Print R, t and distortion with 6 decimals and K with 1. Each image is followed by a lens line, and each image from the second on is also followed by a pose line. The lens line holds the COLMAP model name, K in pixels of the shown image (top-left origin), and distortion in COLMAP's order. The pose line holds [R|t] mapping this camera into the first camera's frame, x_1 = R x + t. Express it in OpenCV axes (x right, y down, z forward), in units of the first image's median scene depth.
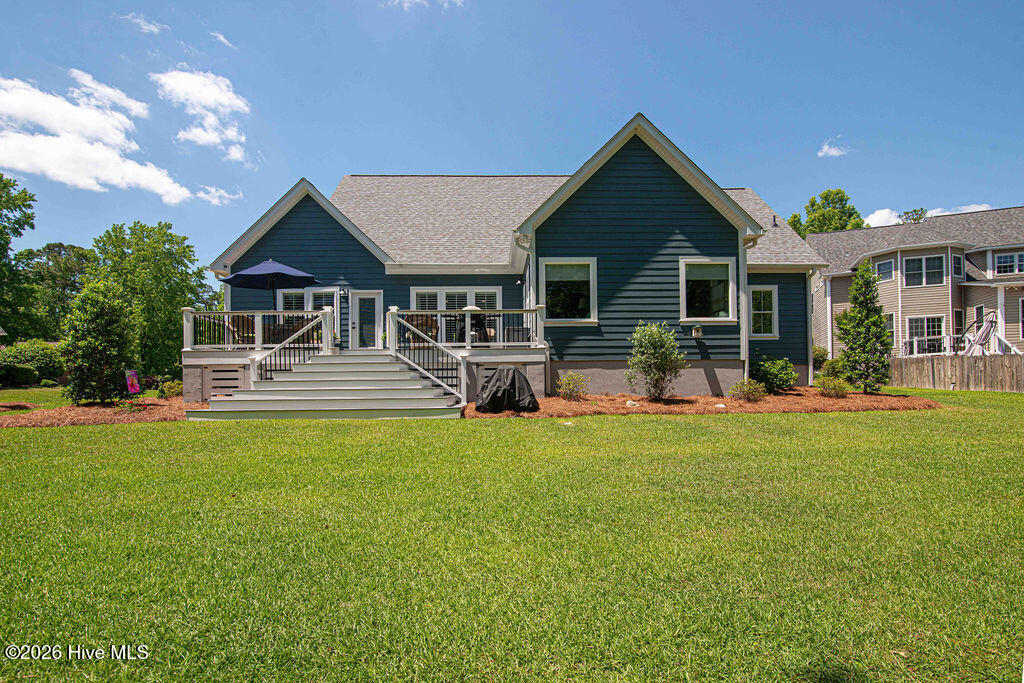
lens RADIAL K [[470.0, 0, 498.1], [0, 470.0, 373.1], [0, 0, 1]] dist [-0.014804, -0.001616]
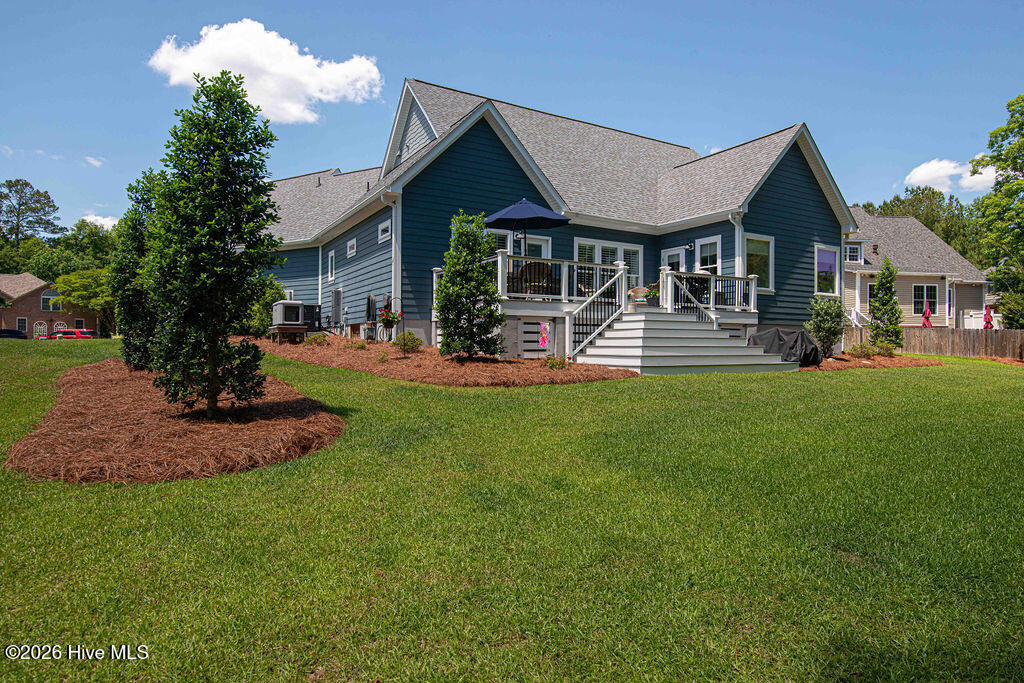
lens RADIAL K [[588.9, 0, 515.5], [0, 588.9, 355.8], [0, 0, 1]] dist [-0.006011, 0.002640]
pose [[0.868402, 0.005243, 0.495834, -1.095007], [-0.032450, 0.998402, 0.046274, 0.005562], [-0.494798, -0.056274, 0.867184, 0.022622]]
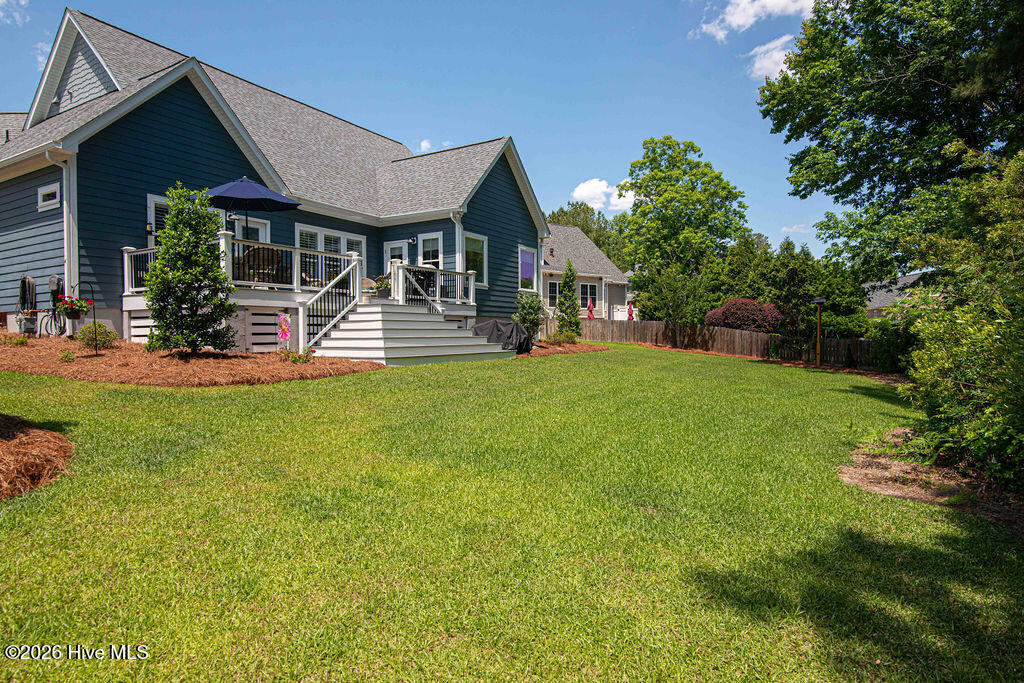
lens RADIAL K [[588.9, 0, 507.1], [0, 588.9, 349.3], [0, 0, 1]] dist [-0.006011, 0.002640]
pose [[0.537737, -0.012986, 0.843013, -1.144223], [-0.031705, 0.998863, 0.035611, 0.005551], [-0.842517, -0.045877, 0.536713, 0.065598]]
